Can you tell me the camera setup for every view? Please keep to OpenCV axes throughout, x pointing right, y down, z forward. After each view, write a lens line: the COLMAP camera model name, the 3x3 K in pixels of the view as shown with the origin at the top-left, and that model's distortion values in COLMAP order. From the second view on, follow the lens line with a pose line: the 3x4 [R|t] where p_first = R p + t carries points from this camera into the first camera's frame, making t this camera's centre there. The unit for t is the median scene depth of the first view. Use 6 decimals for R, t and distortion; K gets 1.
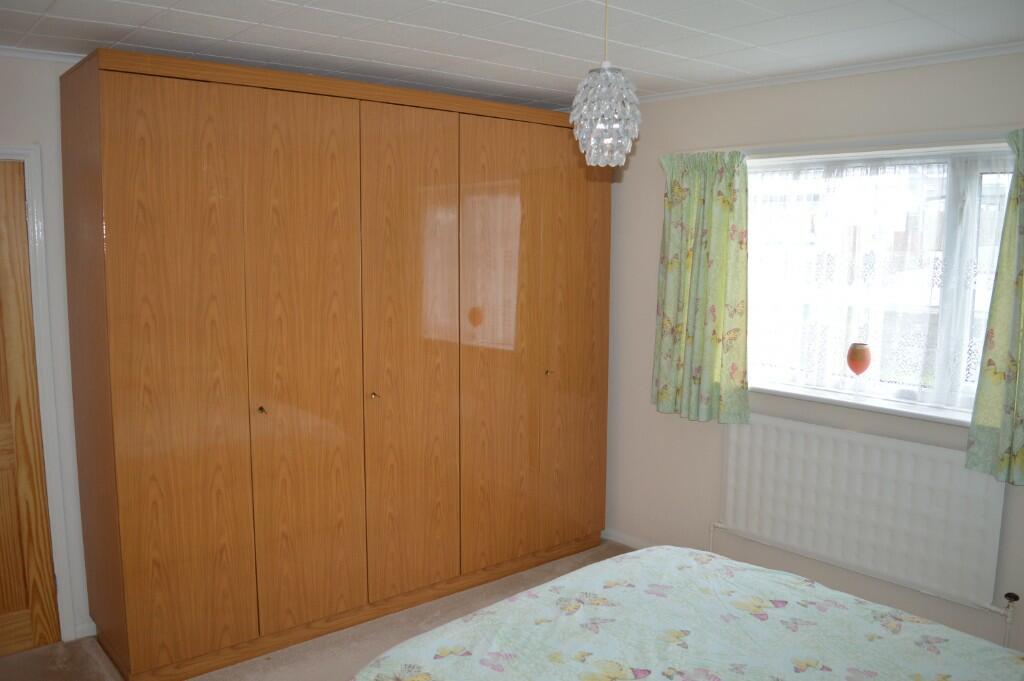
lens RADIAL K [[818.4, 0, 508.0], [0, 818.4, 338.3], [0, 0, 1]] dist [-0.085944, 0.000273]
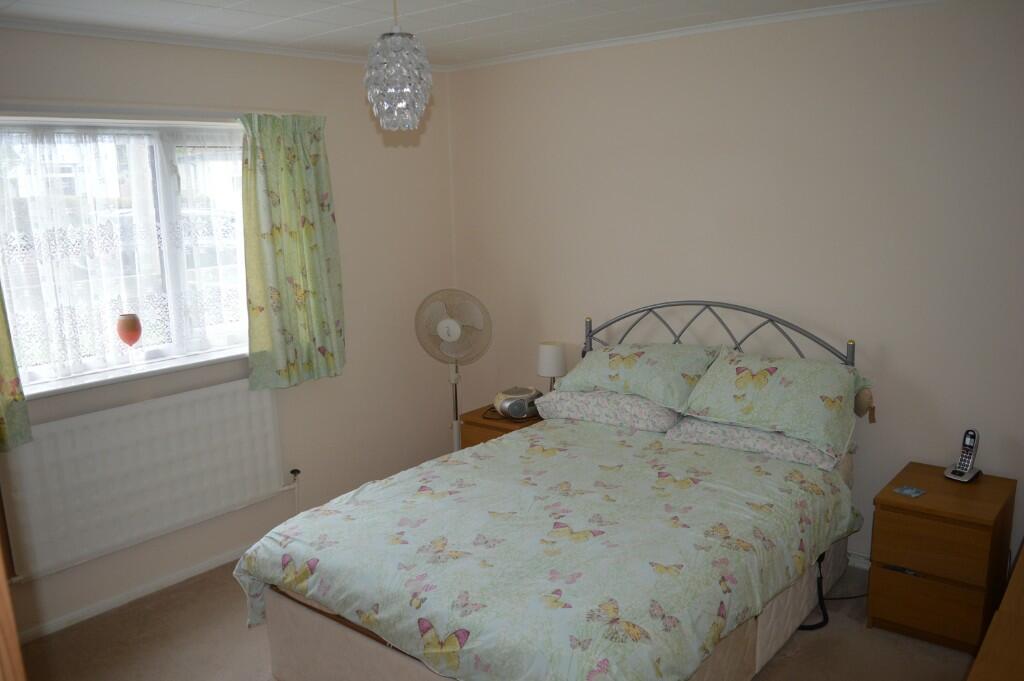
lens RADIAL K [[818.4, 0, 509.6], [0, 818.4, 340.3], [0, 0, 1]] dist [-0.085944, 0.000273]
pose [[-0.166766, -0.177886, 0.969817, -0.694601], [0.148521, 0.967836, 0.203062, -0.107077], [-0.974746, 0.177902, -0.134983, 0.781708]]
